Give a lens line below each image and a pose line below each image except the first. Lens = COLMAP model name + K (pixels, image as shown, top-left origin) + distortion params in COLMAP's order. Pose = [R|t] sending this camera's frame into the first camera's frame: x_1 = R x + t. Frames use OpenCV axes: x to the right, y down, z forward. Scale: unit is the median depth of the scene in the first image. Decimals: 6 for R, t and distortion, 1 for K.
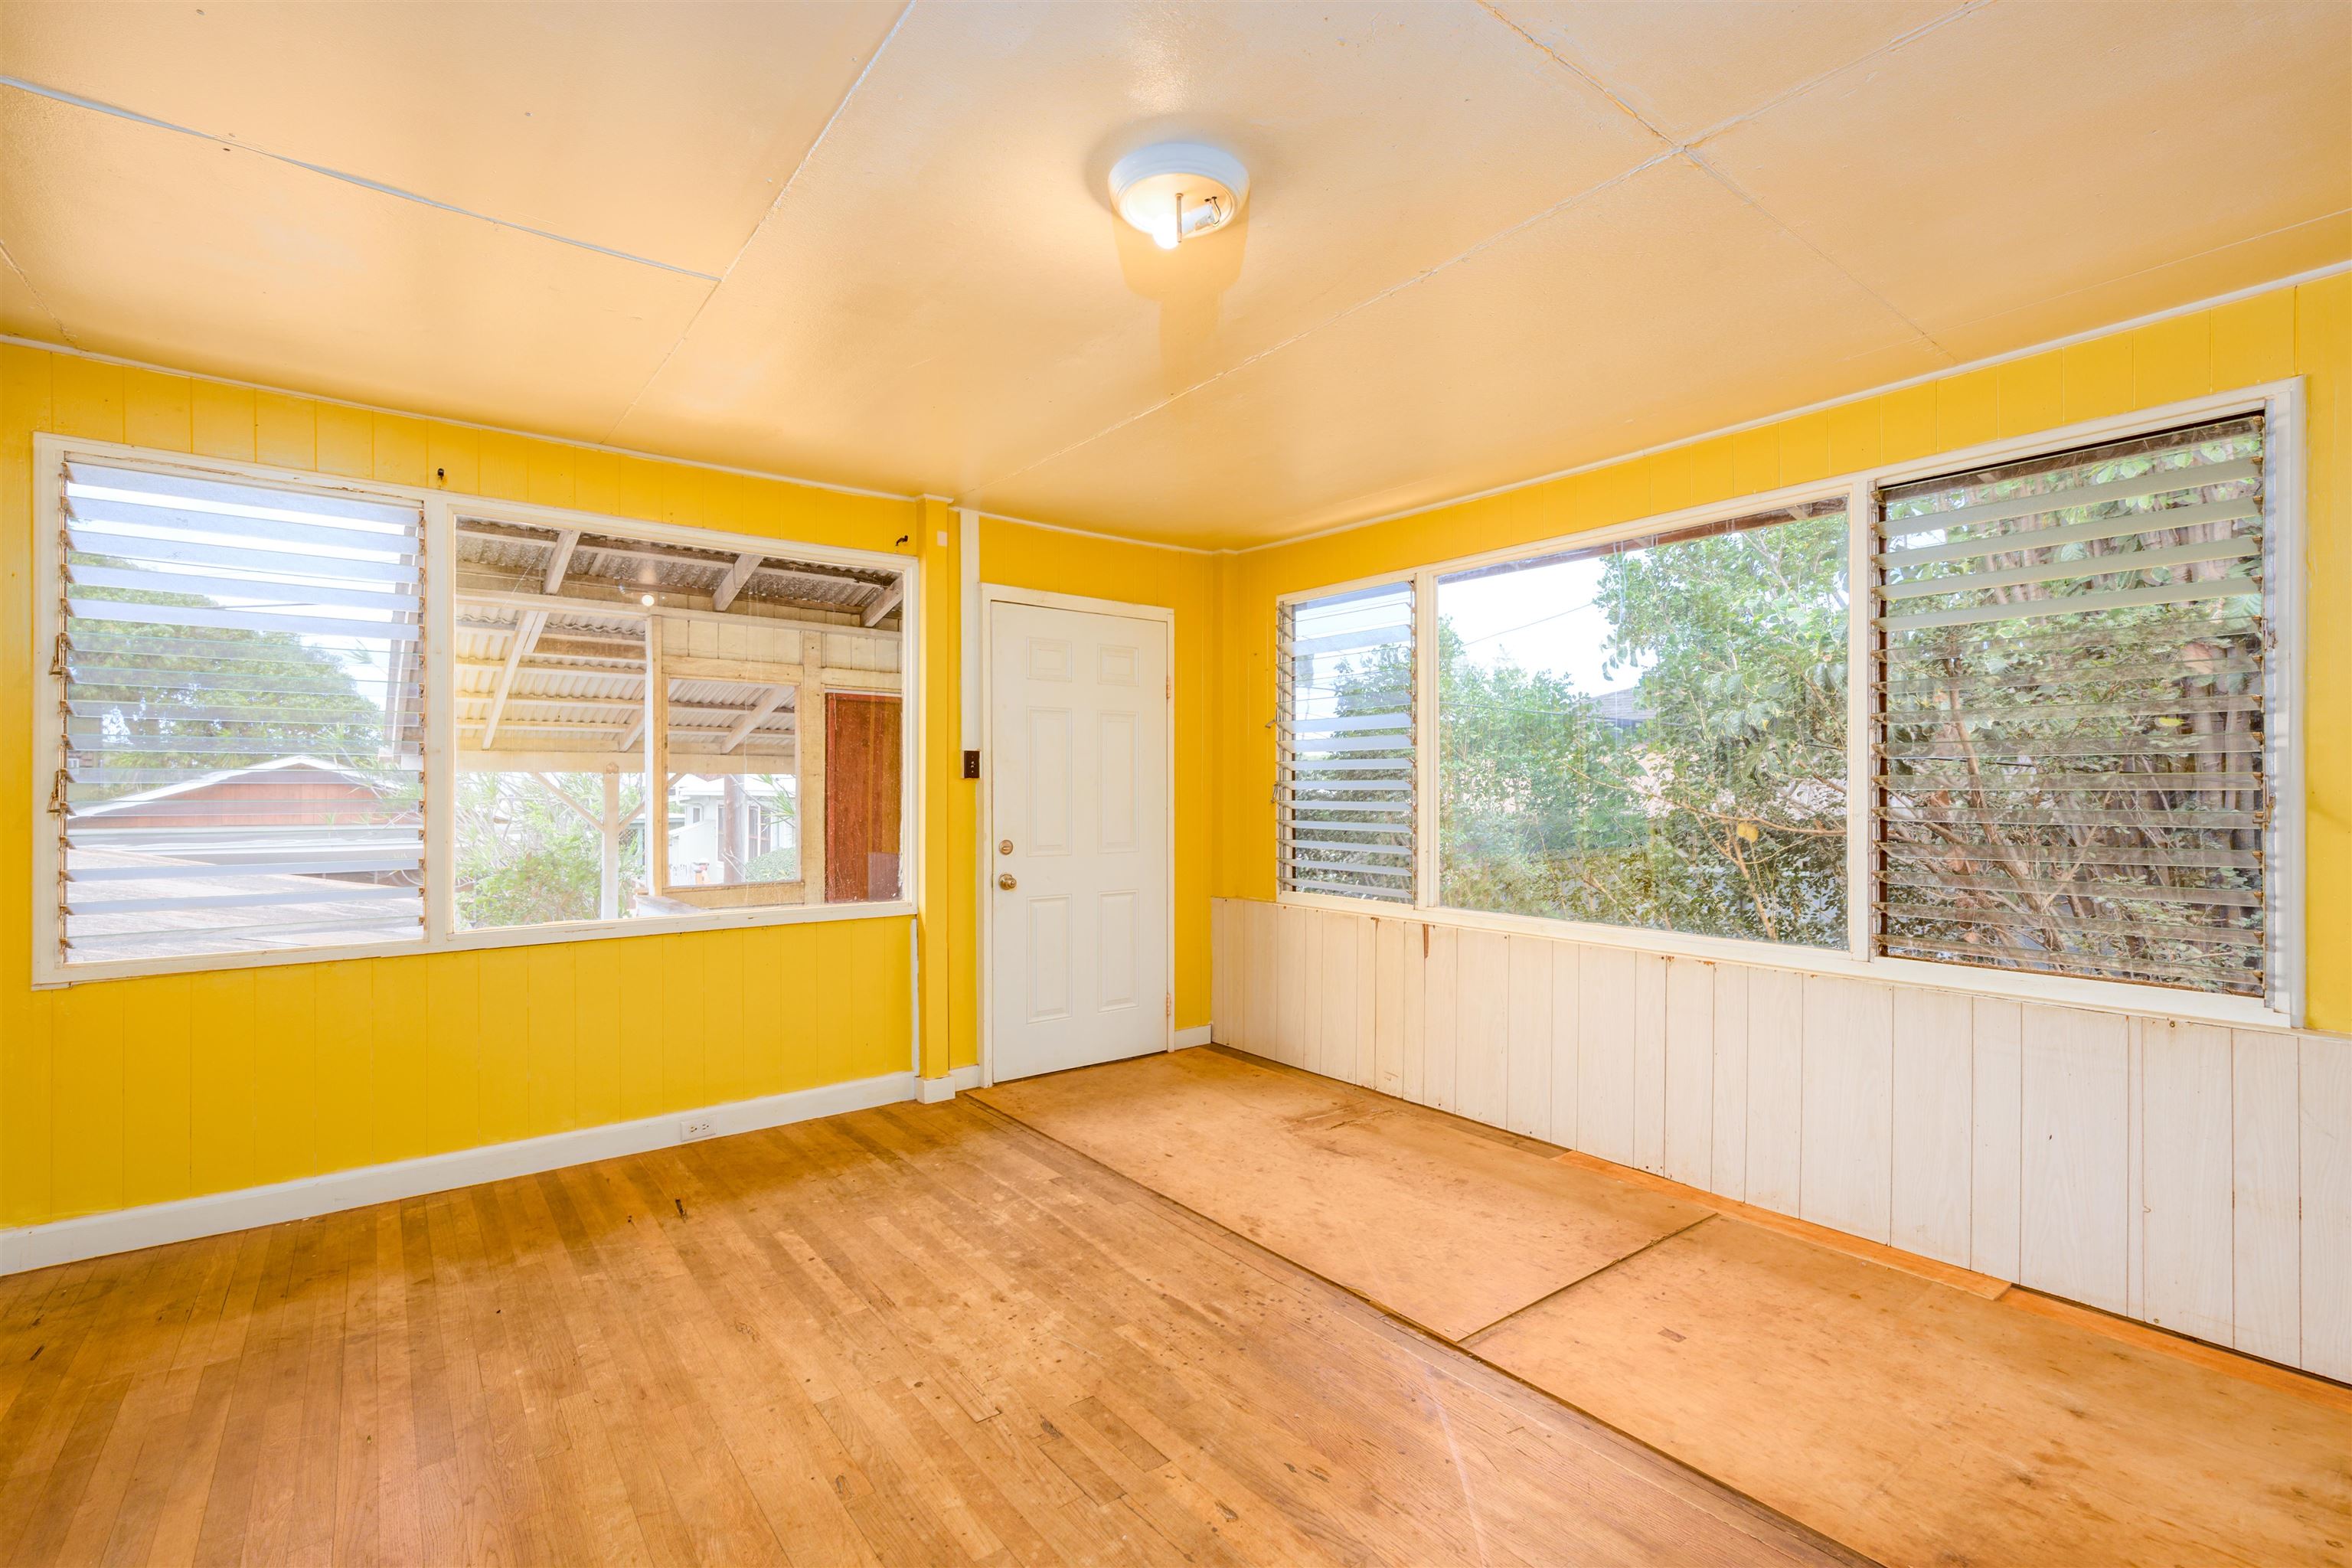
lens RADIAL K [[1061.5, 0, 1176.0], [0, 1061.5, 784.0], [0, 0, 1]] dist [-0.001054, -0.000351]
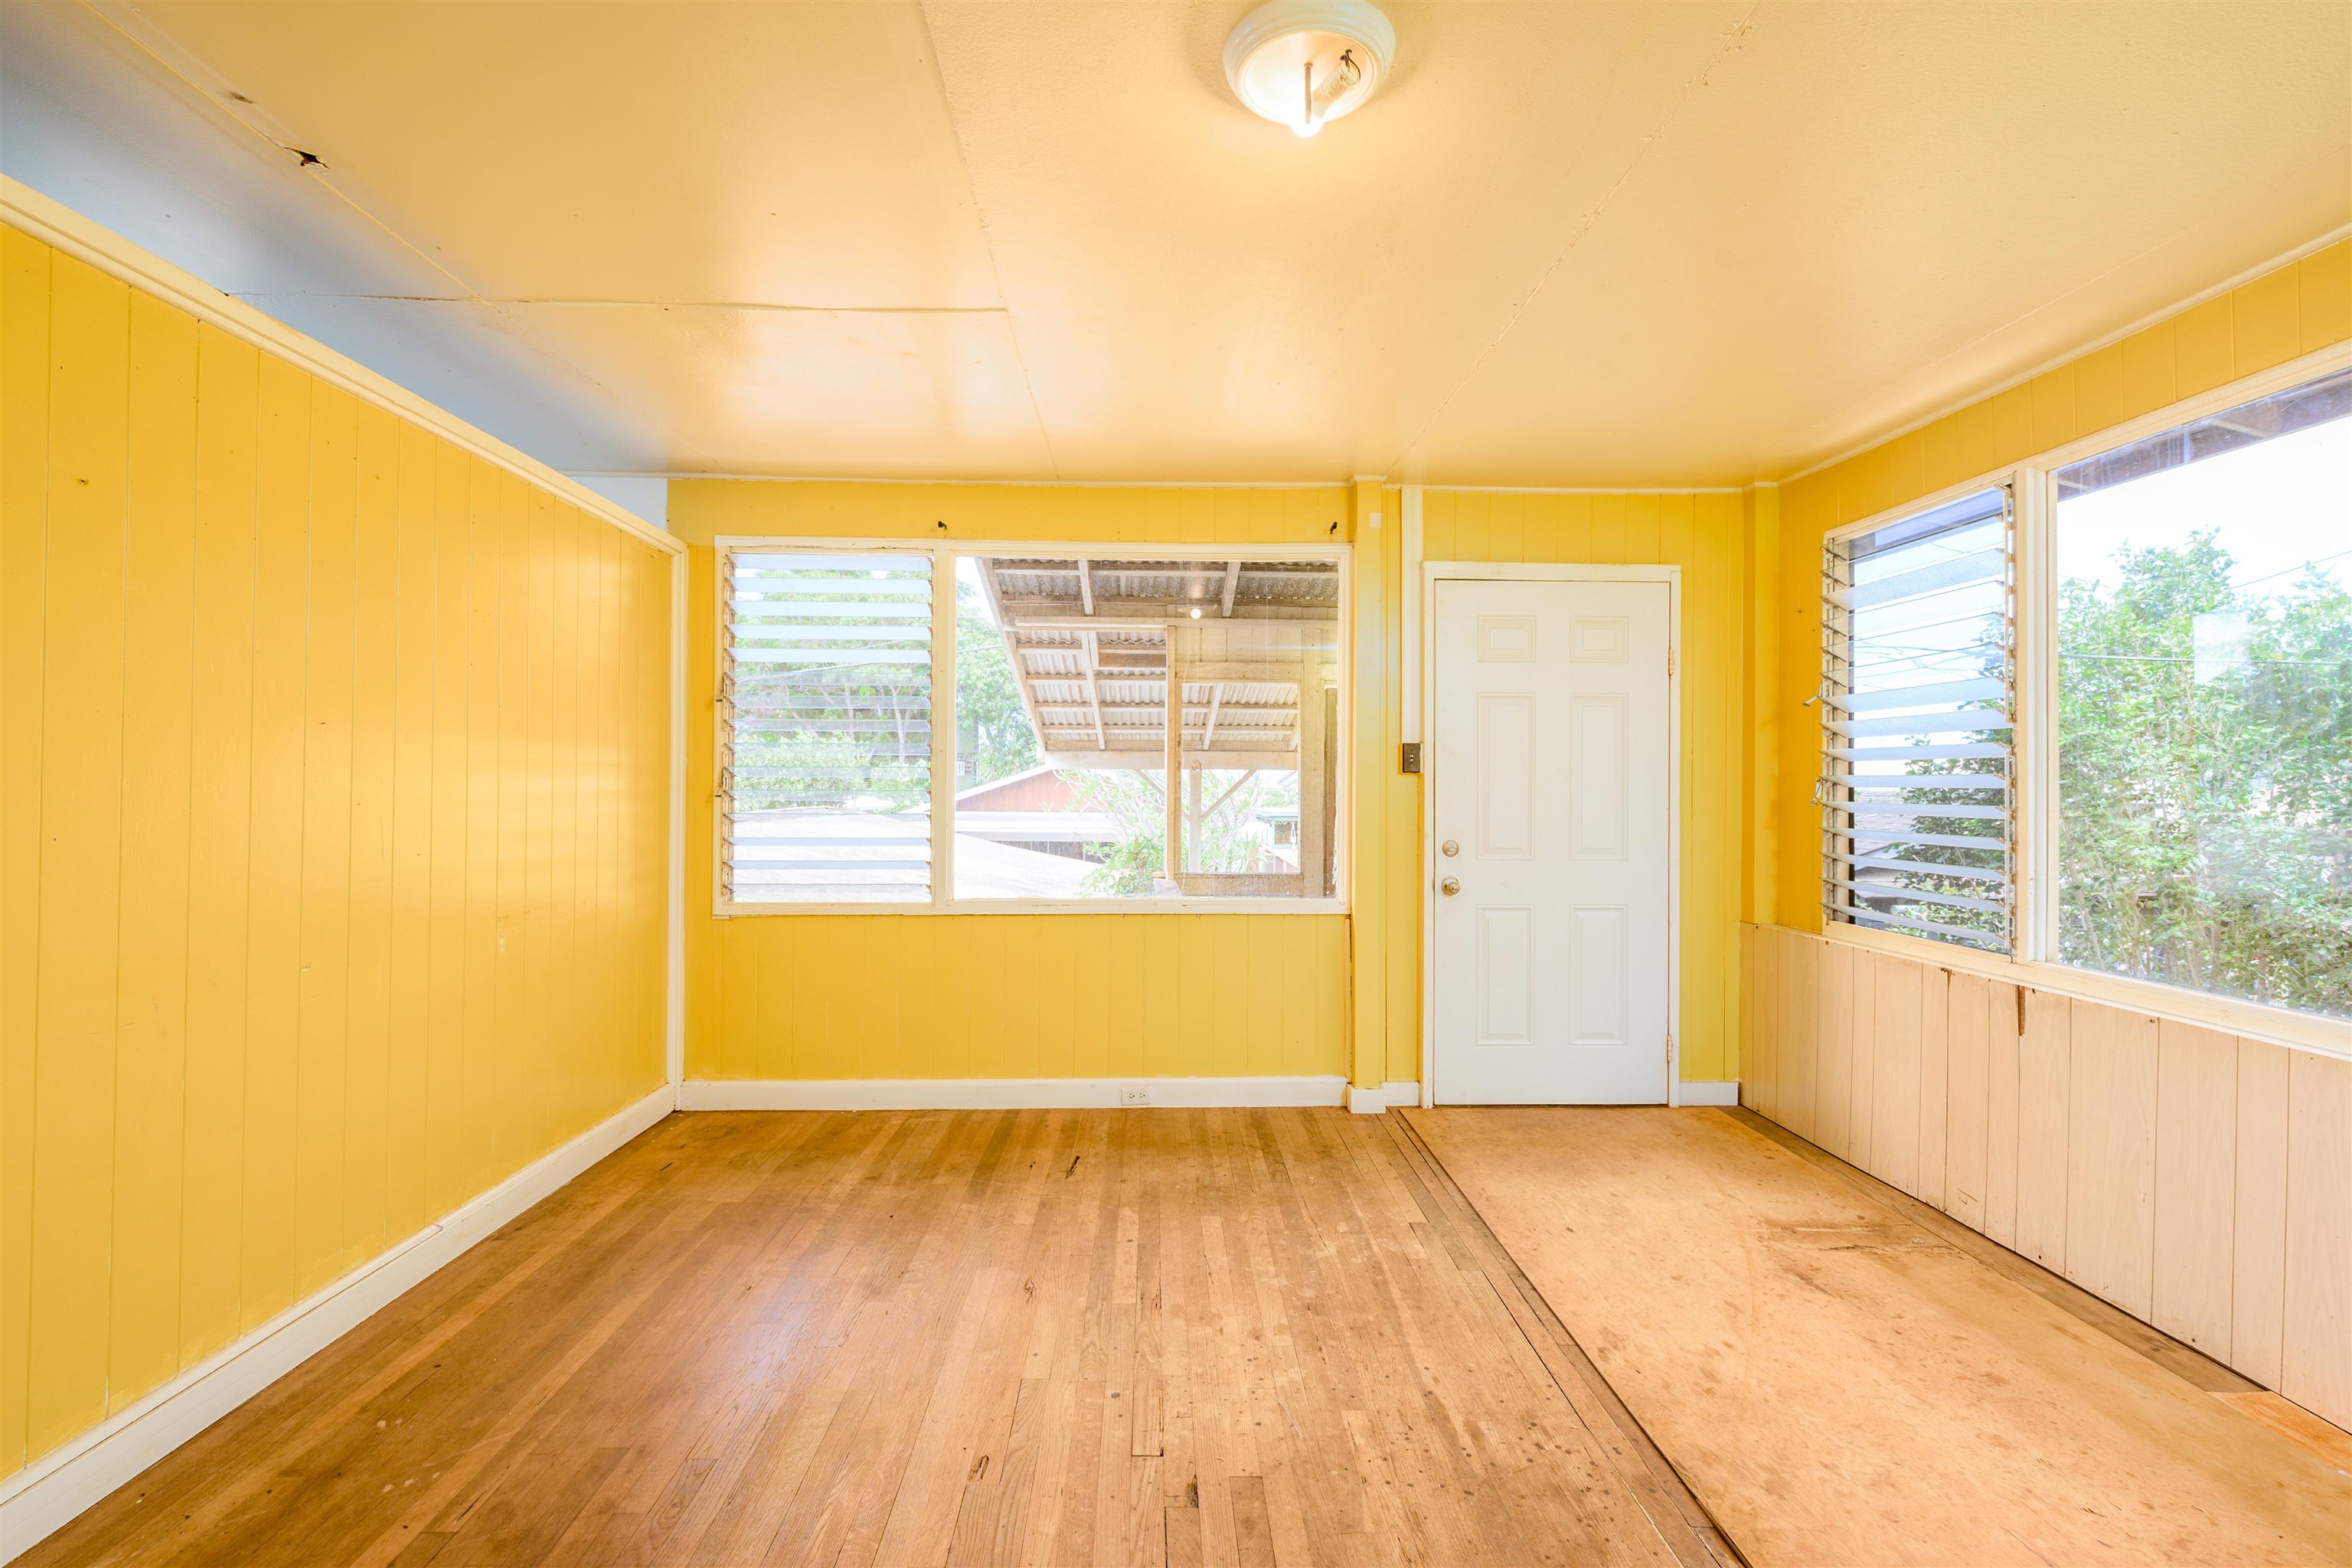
lens RADIAL K [[1061.5, 0, 1176.0], [0, 1061.5, 784.0], [0, 0, 1]] dist [-0.001054, -0.000351]
pose [[0.805496, 0.003671, -0.592590, 0.228345], [-0.001820, 0.999991, 0.003721, 0.001267], [0.592598, -0.001919, 0.805496, 0.152061]]
